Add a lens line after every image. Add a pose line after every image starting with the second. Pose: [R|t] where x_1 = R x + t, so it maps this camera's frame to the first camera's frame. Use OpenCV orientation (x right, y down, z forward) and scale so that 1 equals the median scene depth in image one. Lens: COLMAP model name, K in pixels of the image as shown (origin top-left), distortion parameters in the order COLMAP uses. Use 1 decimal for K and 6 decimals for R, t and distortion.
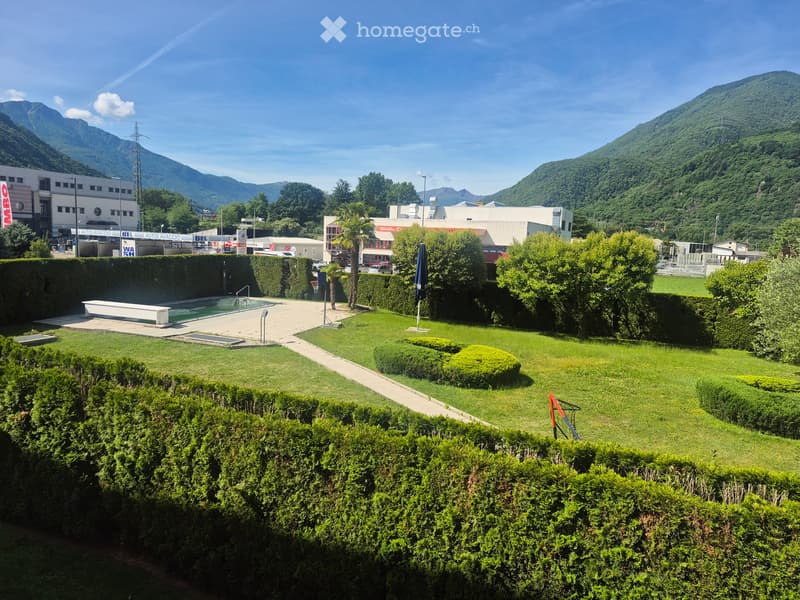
lens RADIAL K [[548.0, 0, 399.3], [0, 548.0, 299.3], [0, 0, 1]] dist [0.079213, -0.014969]
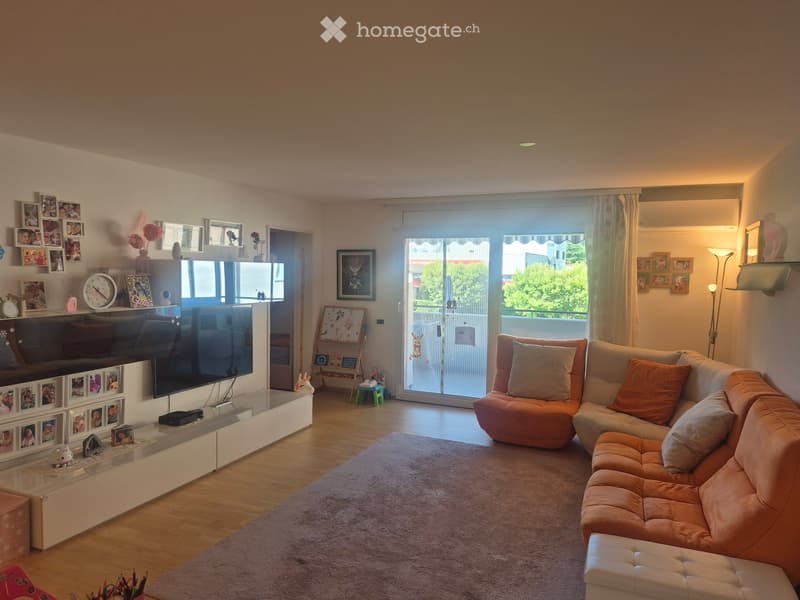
lens RADIAL K [[548.0, 0, 399.3], [0, 548.0, 297.4], [0, 0, 1]] dist [0.079213, -0.014969]
pose [[0.999696, -0.024430, 0.003411, -0.080702], [0.024591, 0.997890, -0.060093, 0.030093], [-0.001935, 0.060159, 0.998187, -0.314696]]
